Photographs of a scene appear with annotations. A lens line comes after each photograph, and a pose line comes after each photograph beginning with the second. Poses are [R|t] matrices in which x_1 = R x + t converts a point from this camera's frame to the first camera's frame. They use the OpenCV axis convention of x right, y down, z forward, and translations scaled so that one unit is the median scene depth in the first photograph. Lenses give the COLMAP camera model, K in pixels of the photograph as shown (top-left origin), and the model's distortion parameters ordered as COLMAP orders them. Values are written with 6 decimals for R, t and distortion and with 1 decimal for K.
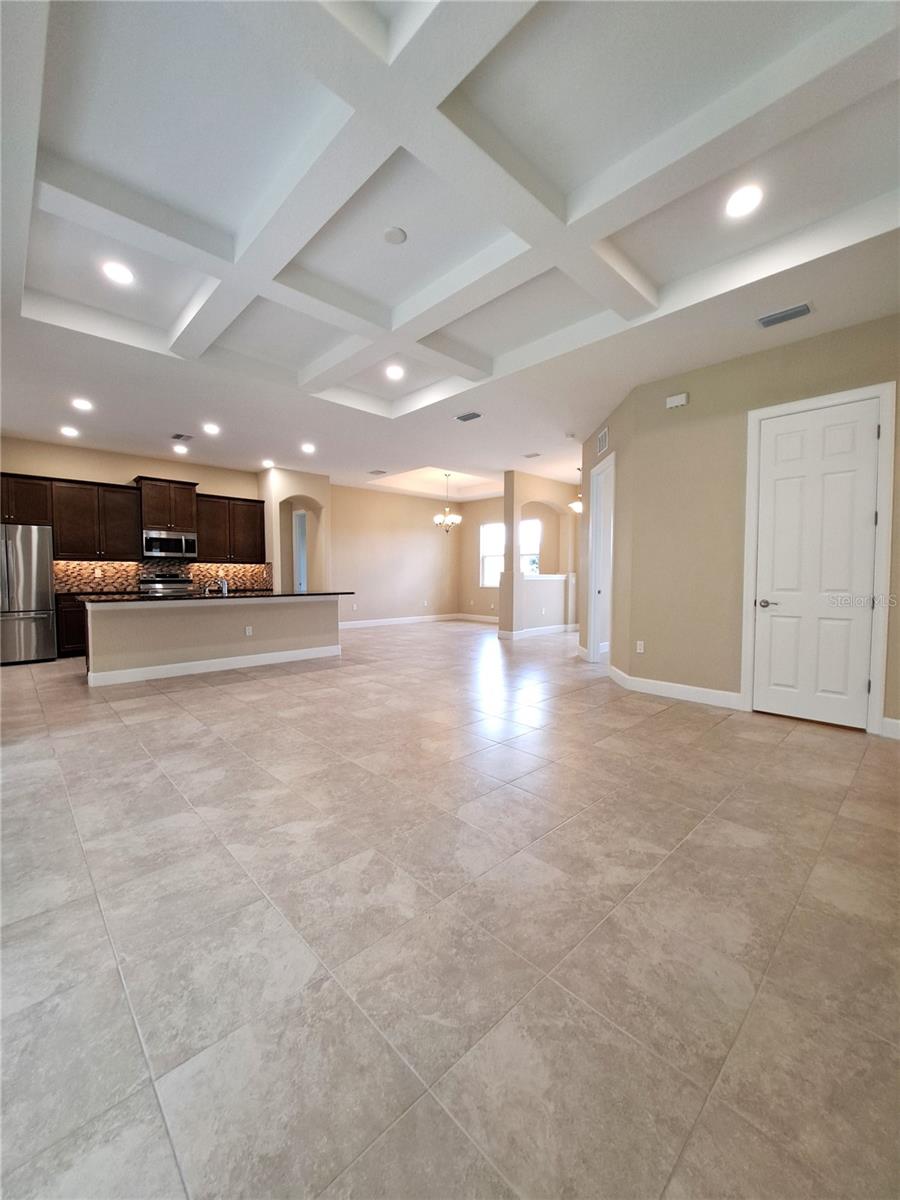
lens RADIAL K [[474.9, 0, 459.4], [0, 474.9, 602.2], [0, 0, 1]] dist [-0.011255, -0.000547]
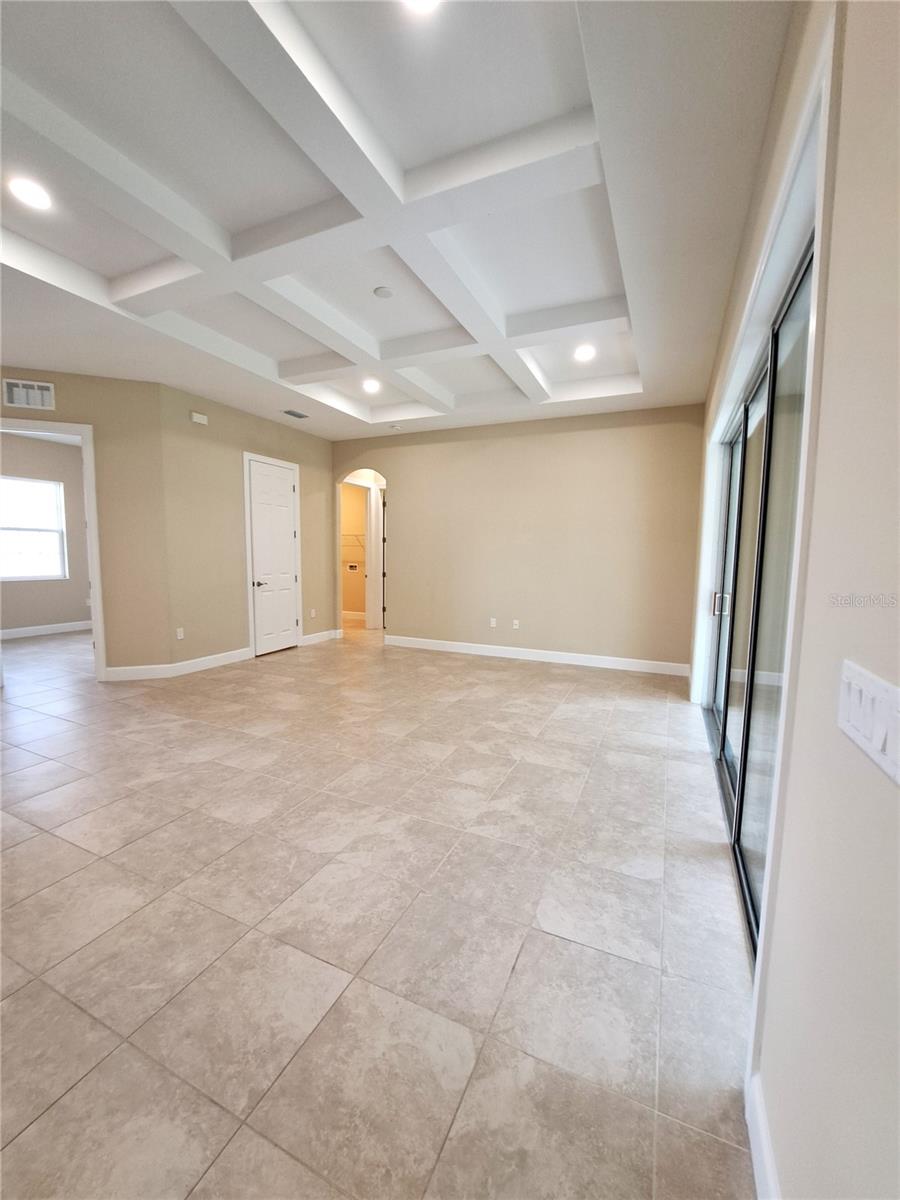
lens RADIAL K [[474.9, 0, 459.4], [0, 474.9, 602.2], [0, 0, 1]] dist [-0.011255, -0.000547]
pose [[-0.374912, -0.101147, 0.921526, -1.182312], [0.039119, 0.991419, 0.124734, -0.121230], [-0.926235, 0.082814, -0.367738, 1.131350]]
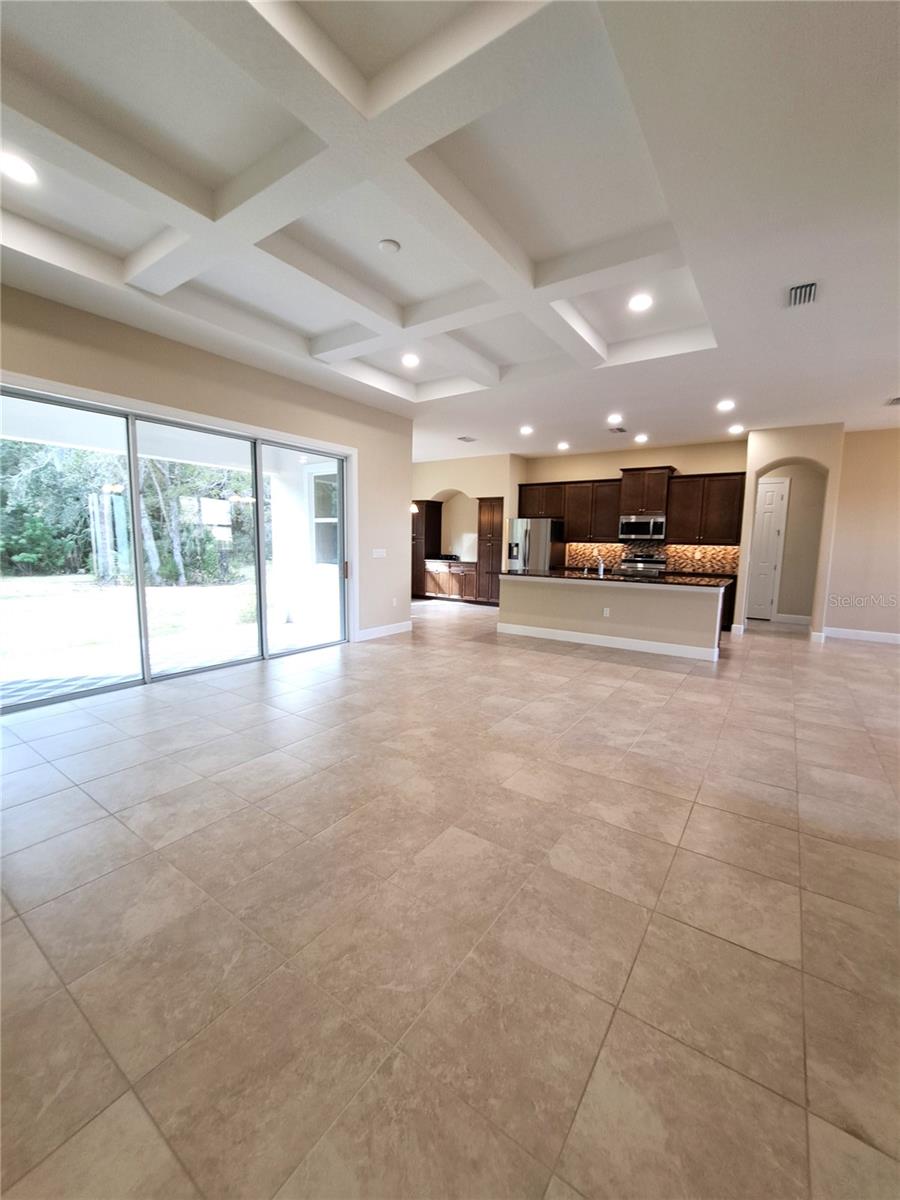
lens RADIAL K [[478.1, 0, 456.4], [0, 478.1, 605.7], [0, 0, 1]] dist [-0.015434, -0.000295]
pose [[0.194822, 0.130188, -0.972160, 0.879711], [-0.077869, 0.990077, 0.116983, -0.087848], [0.977743, 0.052910, 0.203027, 0.831196]]
